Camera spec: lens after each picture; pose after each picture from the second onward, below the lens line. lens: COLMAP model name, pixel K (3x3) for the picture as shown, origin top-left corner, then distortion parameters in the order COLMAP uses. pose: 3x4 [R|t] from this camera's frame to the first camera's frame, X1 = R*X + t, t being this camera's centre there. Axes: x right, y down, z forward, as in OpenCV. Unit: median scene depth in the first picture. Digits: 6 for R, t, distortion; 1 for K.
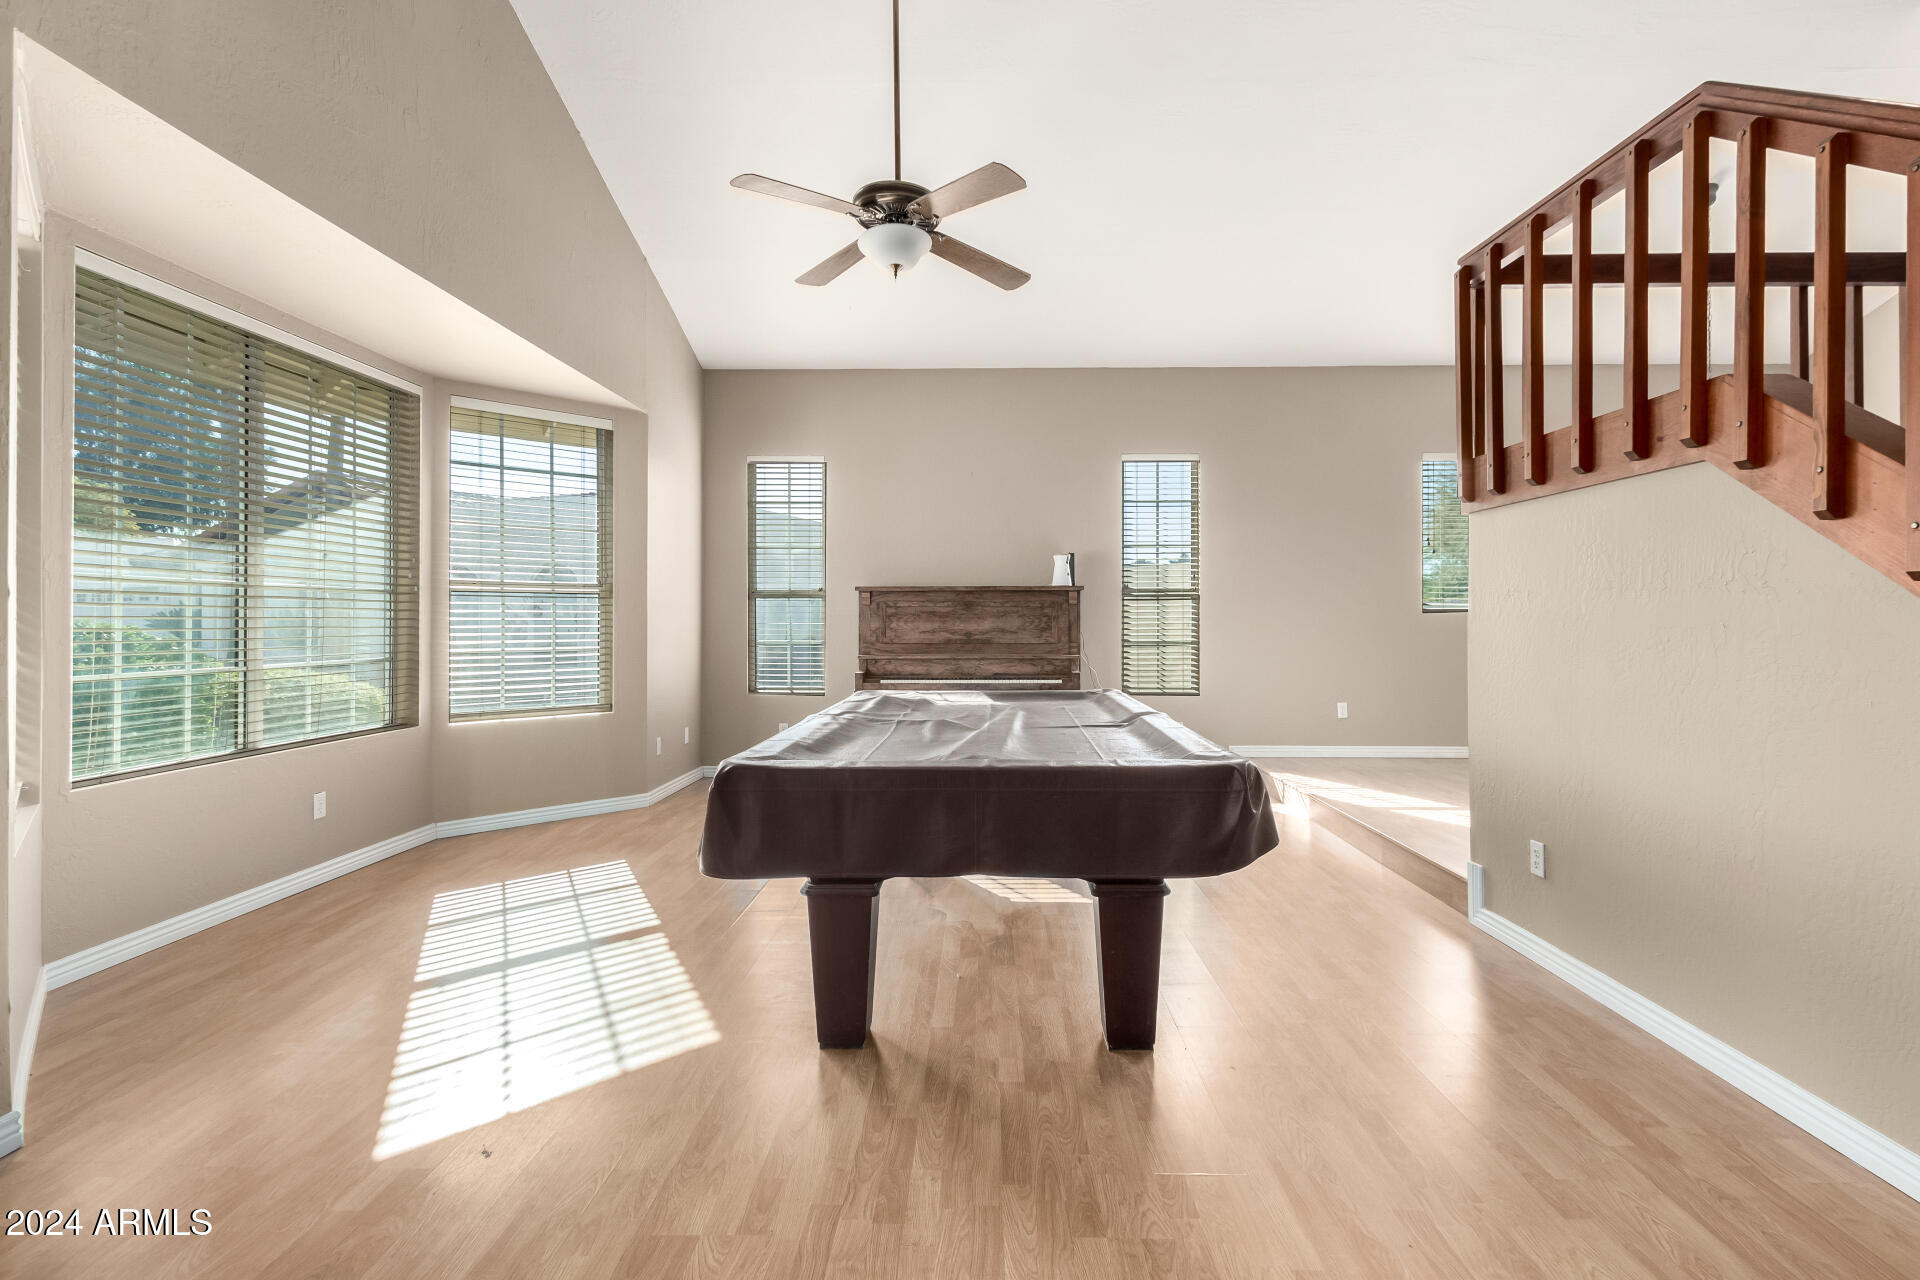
lens RADIAL K [[885.9, 0, 984.0], [0, 885.9, 615.4], [0, 0, 1]] dist [0.003867, -0.000195]
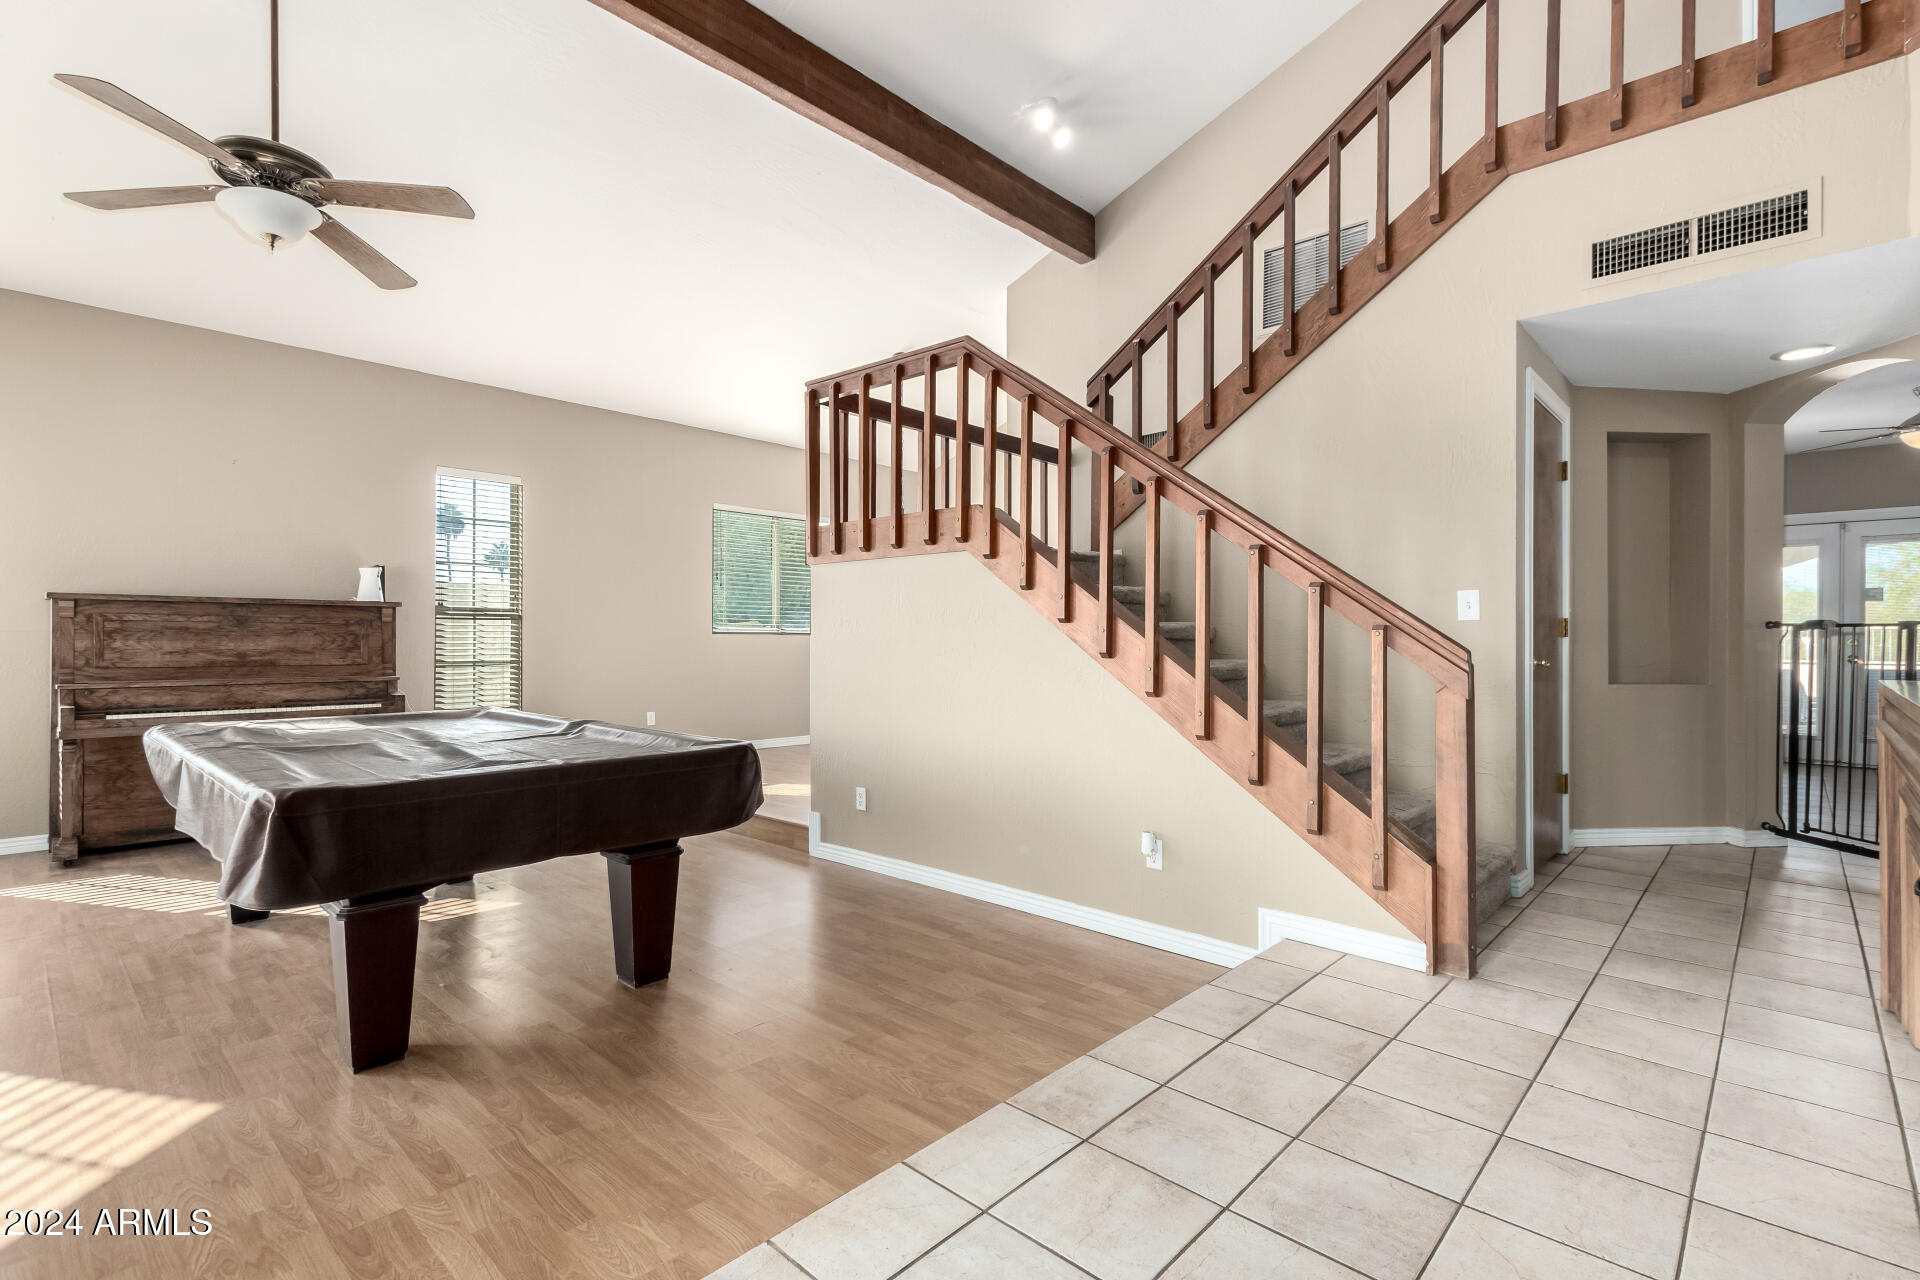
lens RADIAL K [[885.9, 0, 946.5], [0, 885.9, 636.8], [0, 0, 1]] dist [0.003867, -0.000195]
pose [[0.677213, 0.006223, 0.735761, -0.292608], [-0.007830, 0.999969, -0.001251, -0.000573], [-0.735746, -0.004914, 0.677240, -0.093145]]
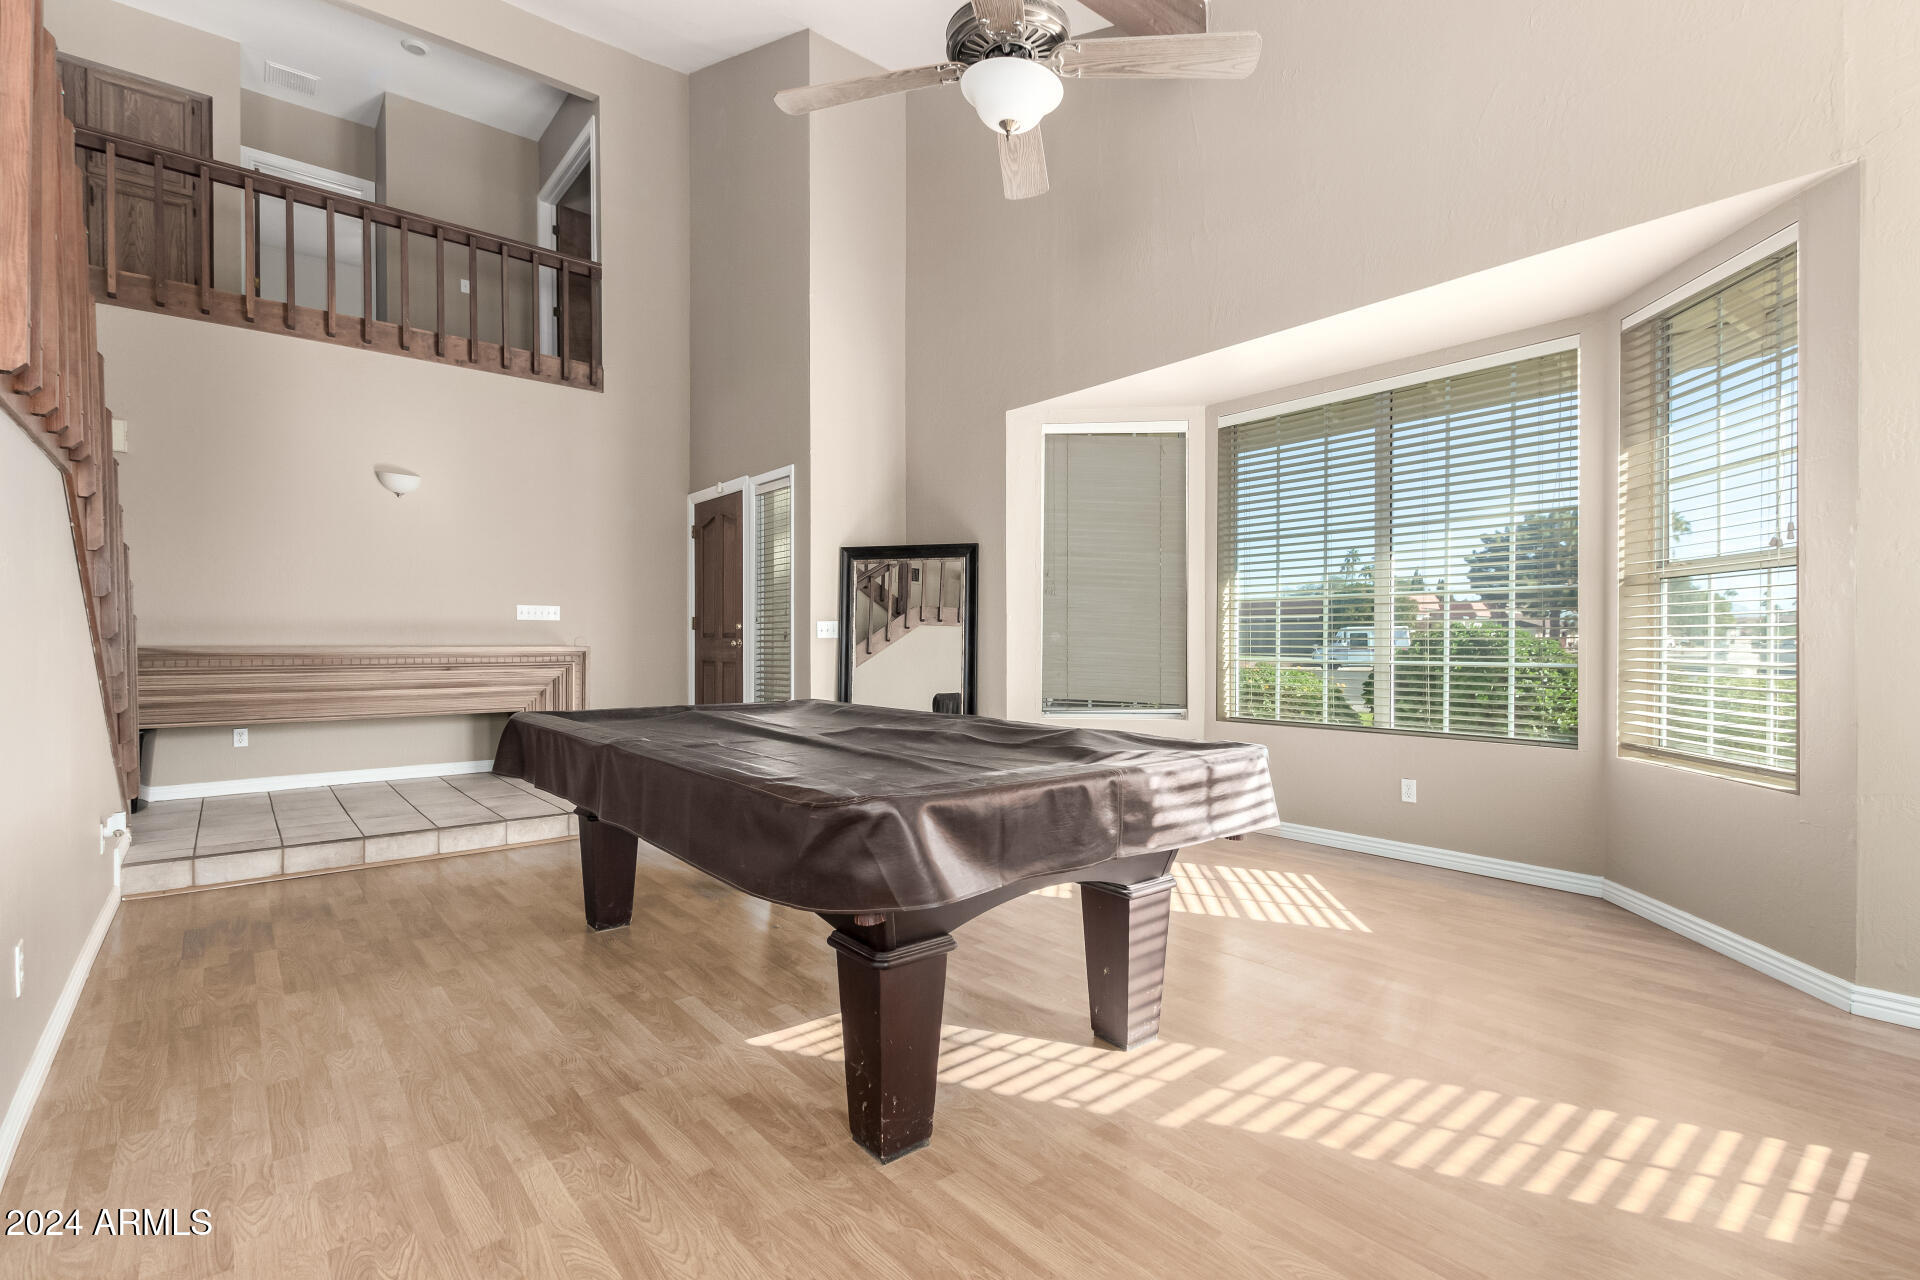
lens RADIAL K [[885.9, 0, 974.8], [0, 885.9, 638.0], [0, 0, 1]] dist [0.003867, -0.000195]
pose [[-0.761572, 0.009831, -0.648006, 0.383405], [0.003588, 0.999934, 0.010954, 0.012728], [0.648071, 0.006017, -0.761556, 1.495305]]
